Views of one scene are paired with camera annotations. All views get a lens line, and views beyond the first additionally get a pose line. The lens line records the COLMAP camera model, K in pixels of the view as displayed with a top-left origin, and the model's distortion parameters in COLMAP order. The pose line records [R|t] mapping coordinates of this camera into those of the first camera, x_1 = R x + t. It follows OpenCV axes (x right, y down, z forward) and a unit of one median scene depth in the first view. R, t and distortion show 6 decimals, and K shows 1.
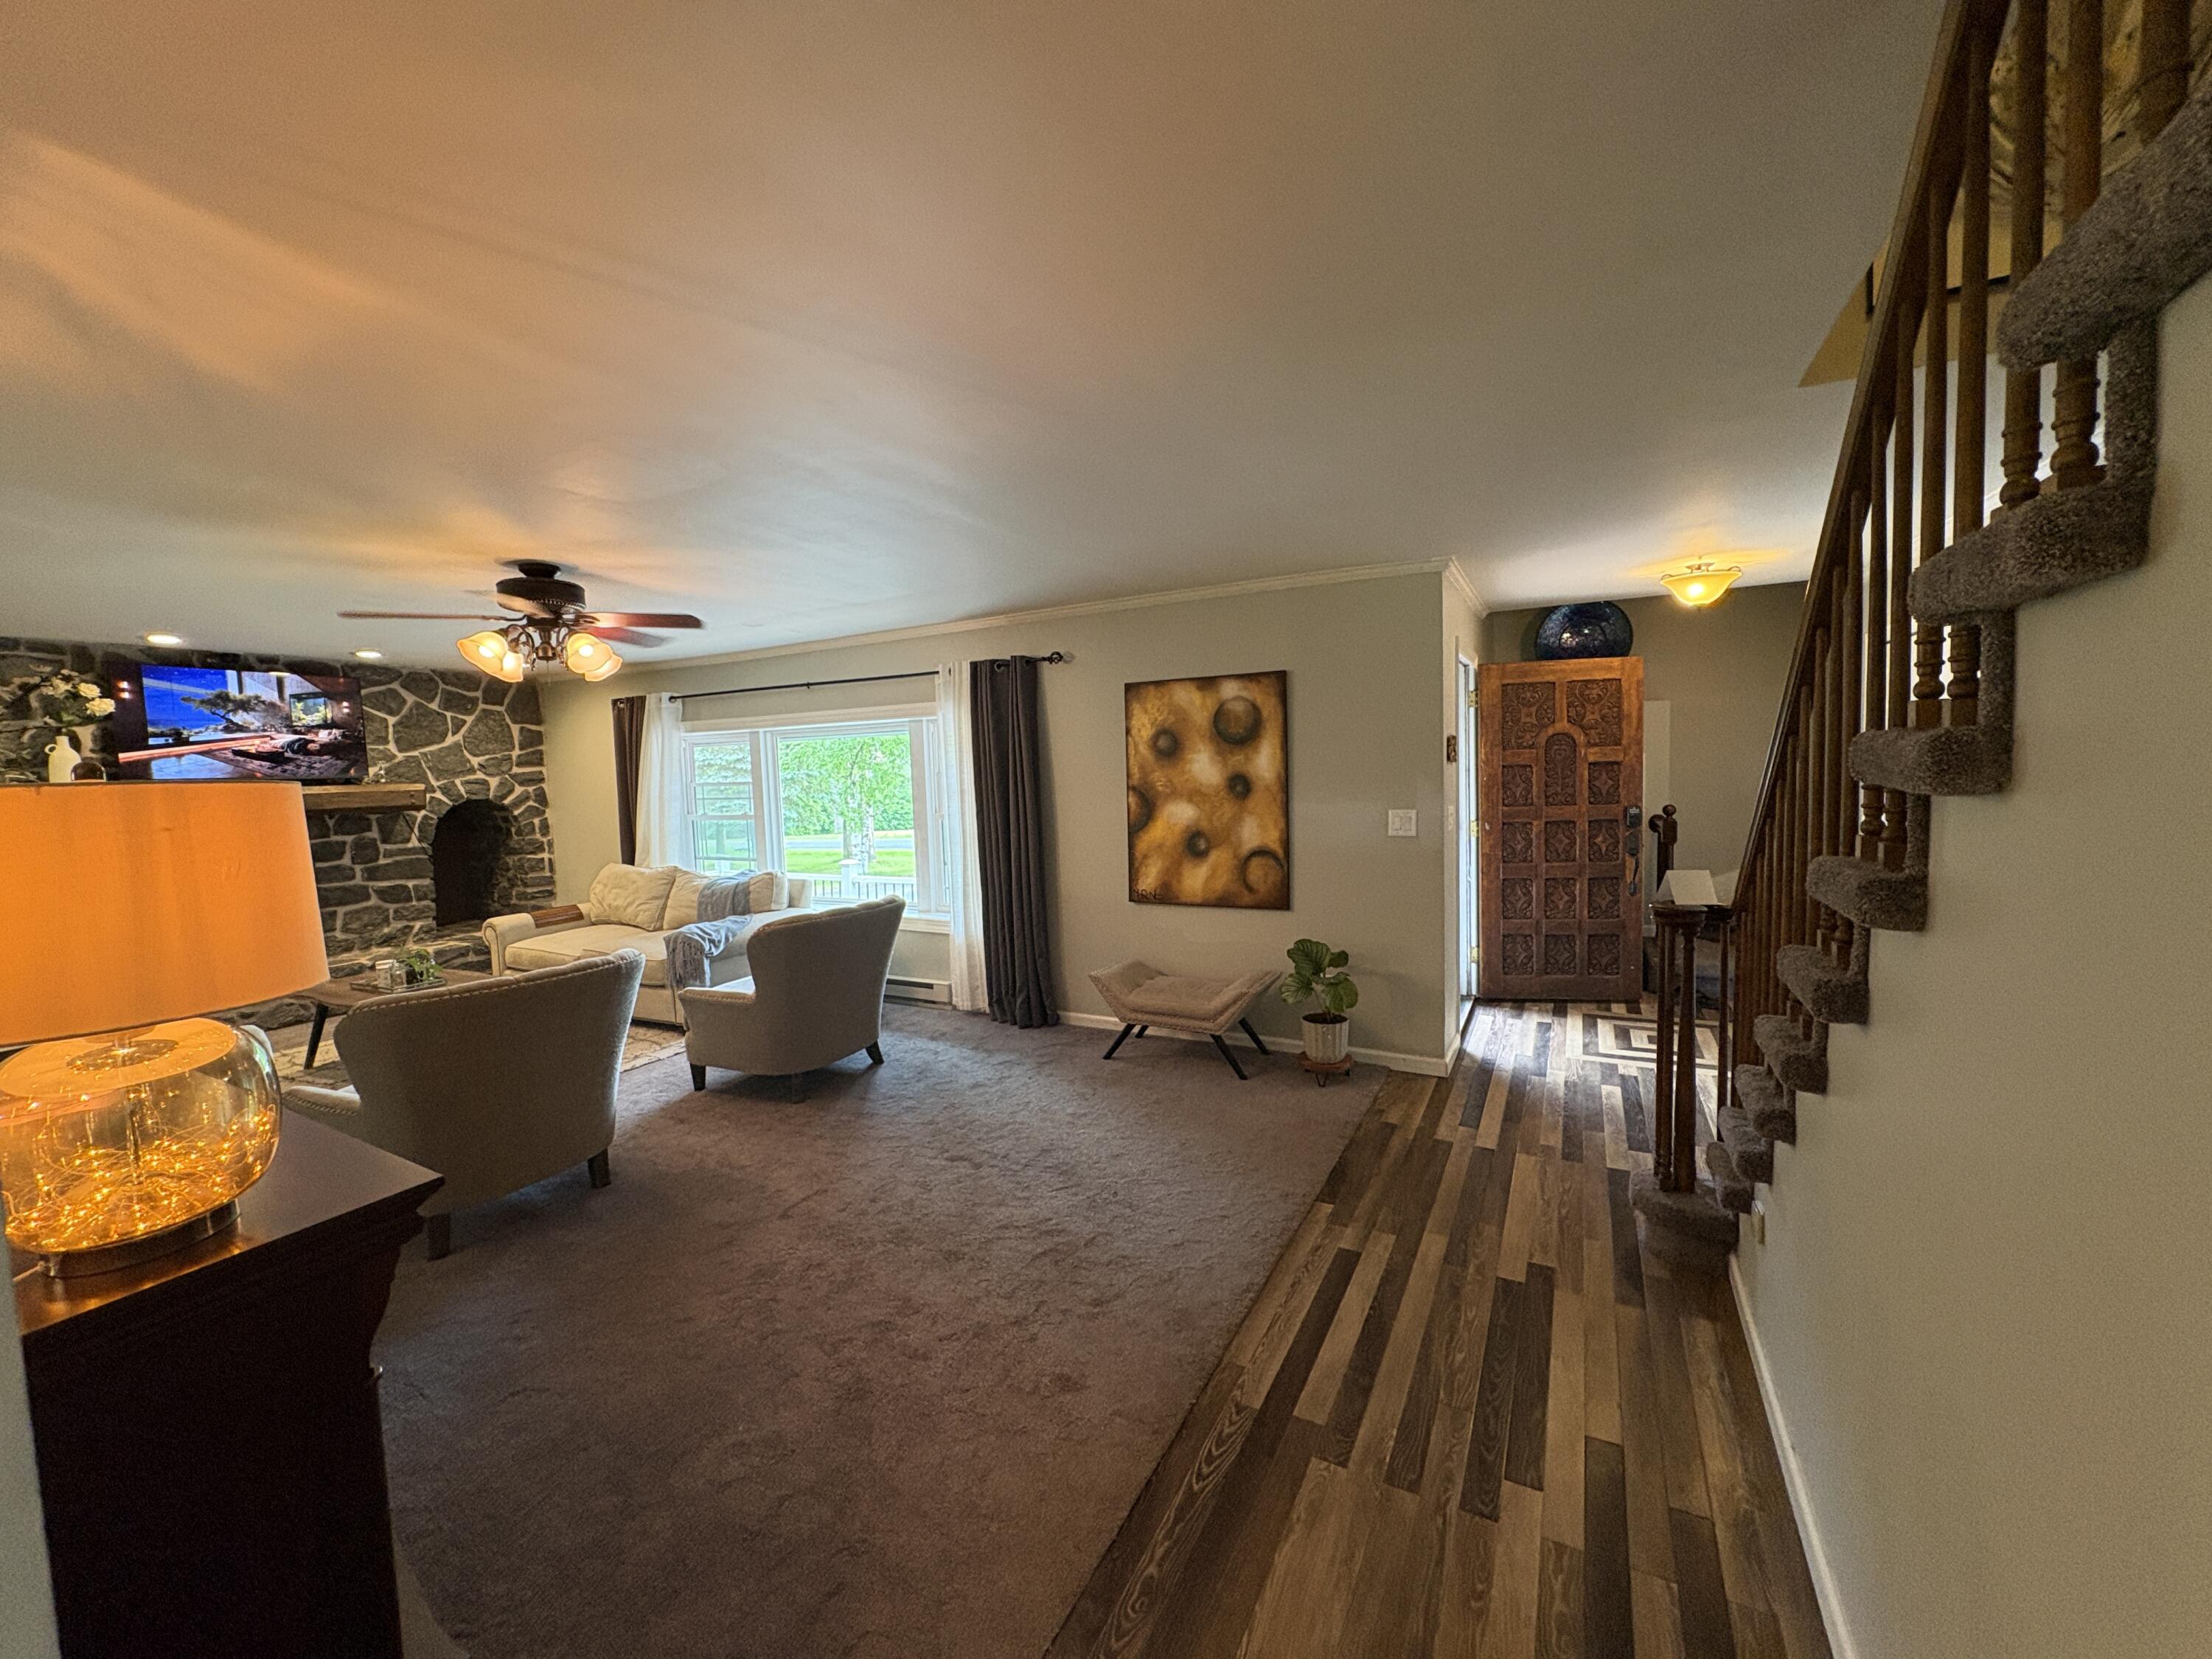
lens RADIAL K [[879.0, 0, 1106.0], [0, 879.0, 829.5], [0, 0, 1]] dist [0.000598, -0.000040]
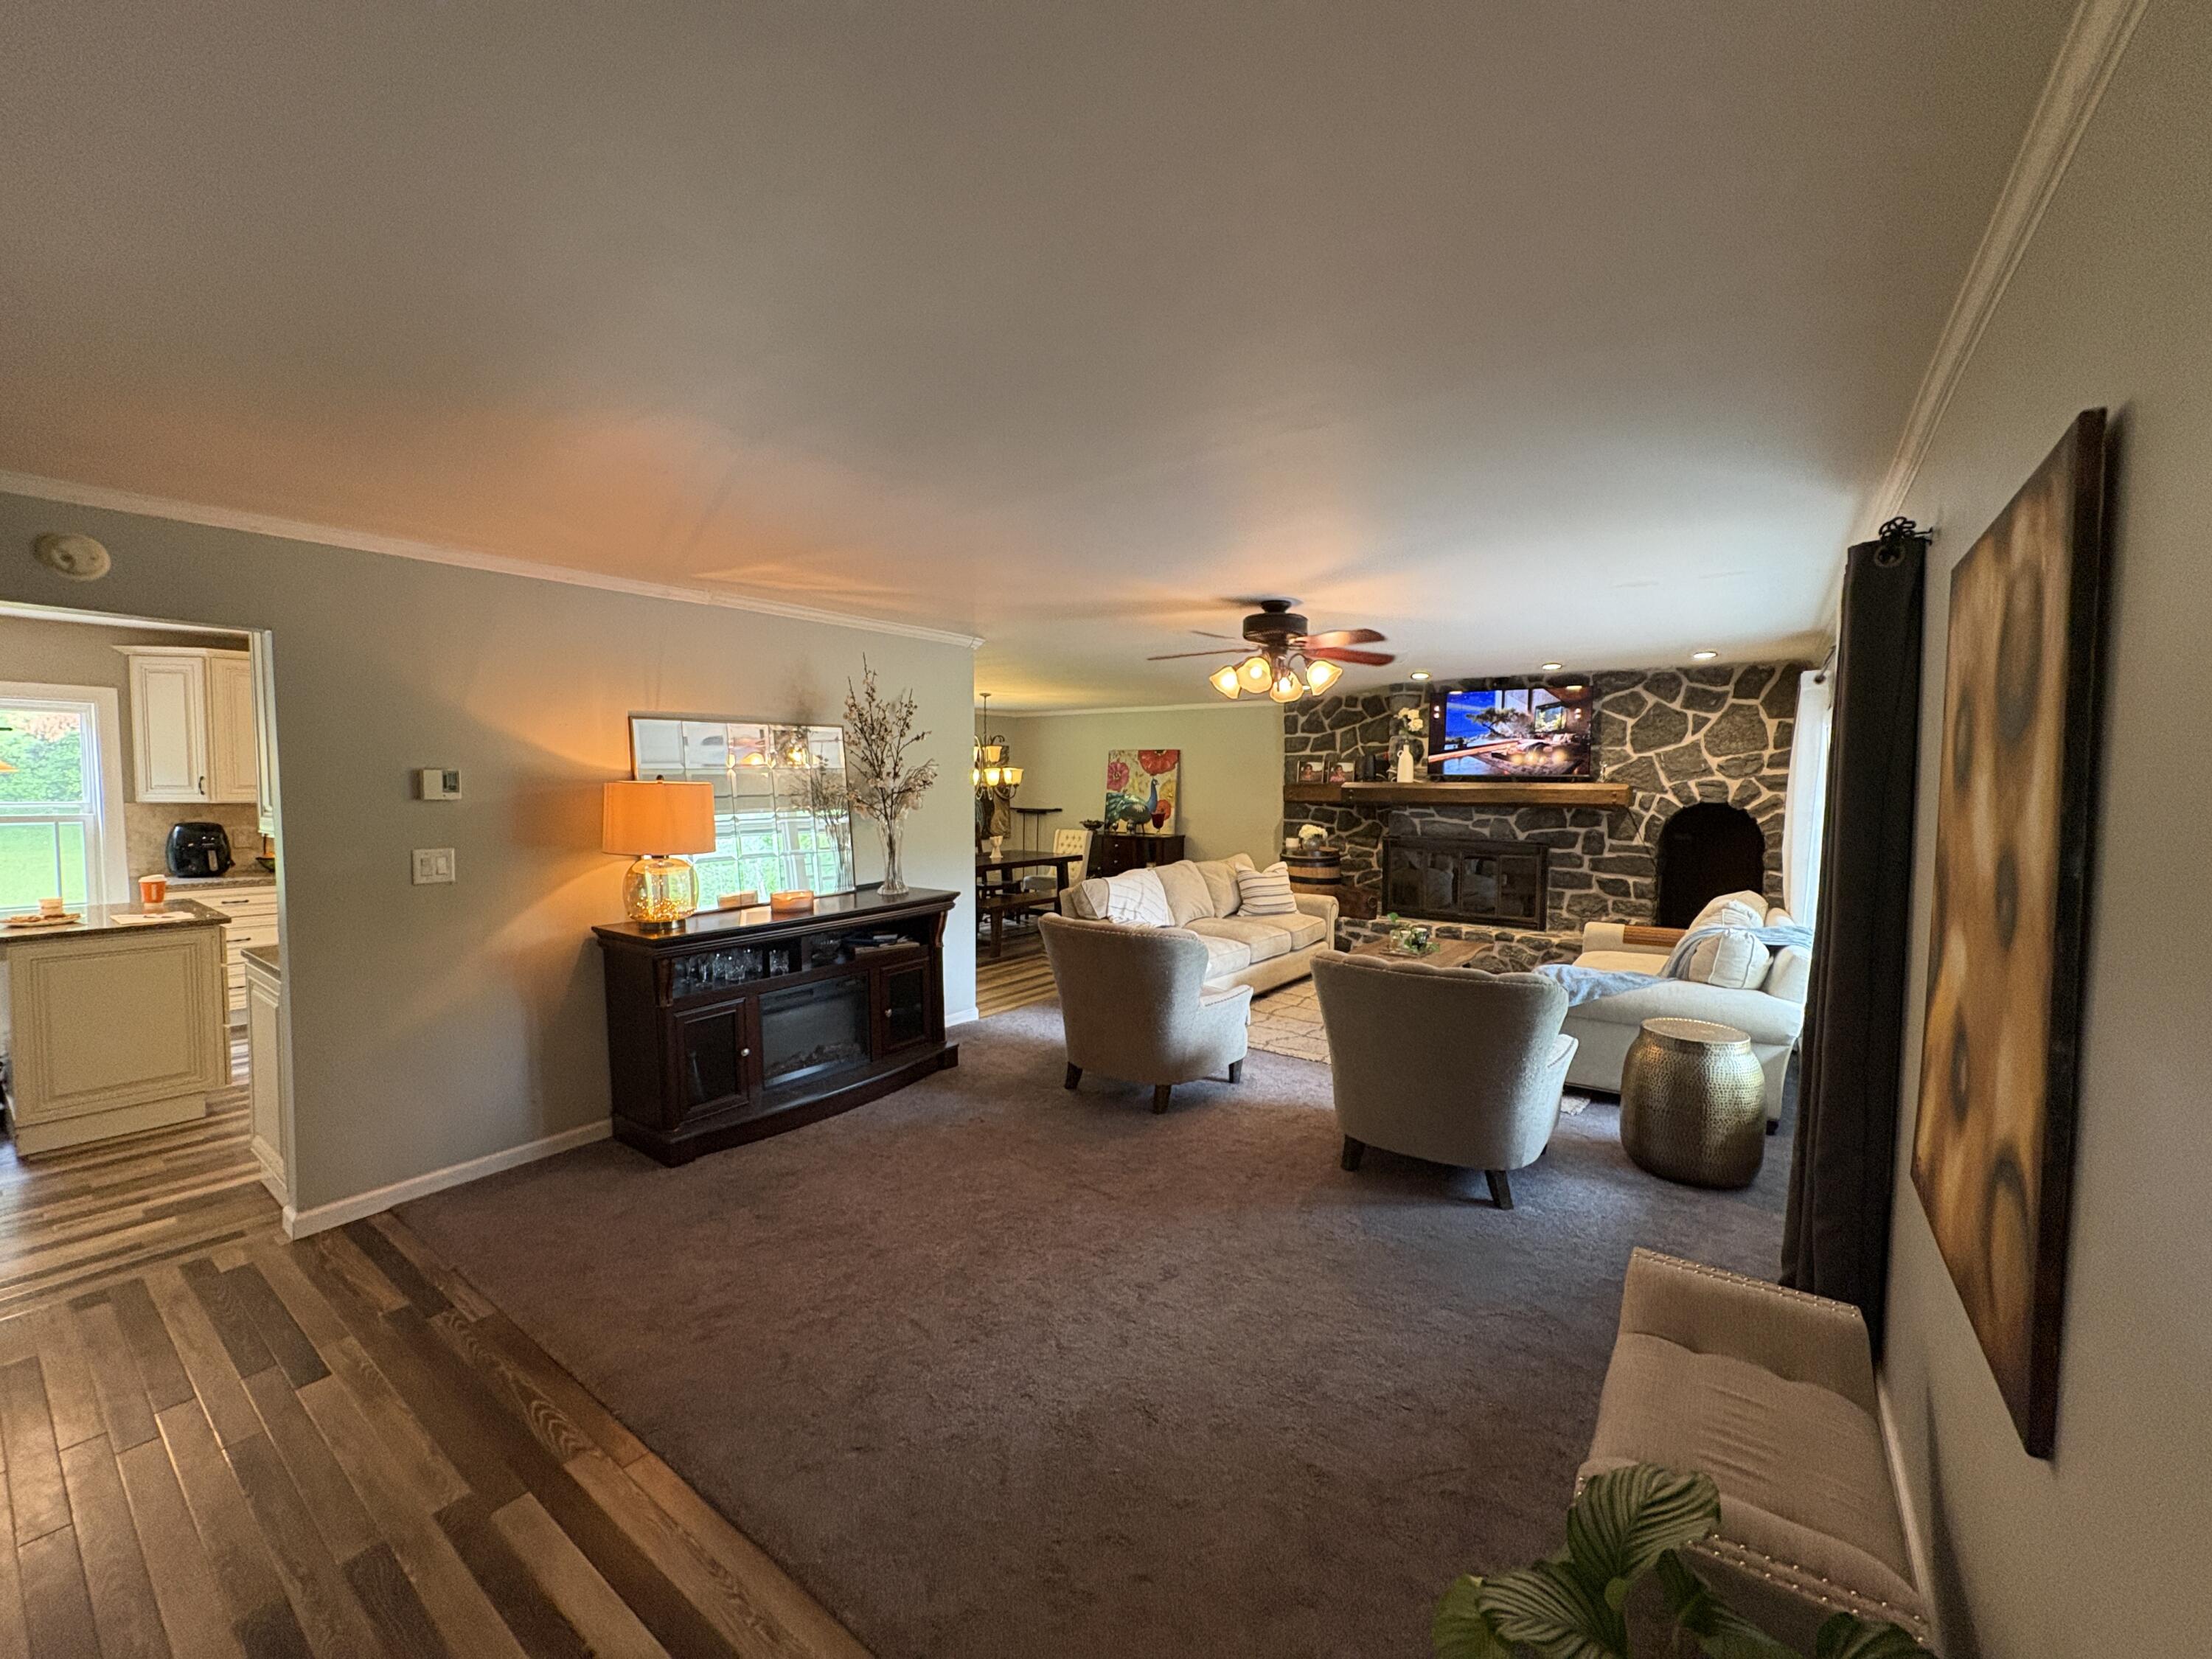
lens RADIAL K [[879.0, 0, 1106.0], [0, 879.0, 829.5], [0, 0, 1]] dist [0.000598, -0.000040]
pose [[-0.137655, 0.086086, -0.986732, 0.339117], [-0.072382, 0.992678, 0.096702, -0.057808], [0.987832, 0.084733, -0.130416, 0.571235]]
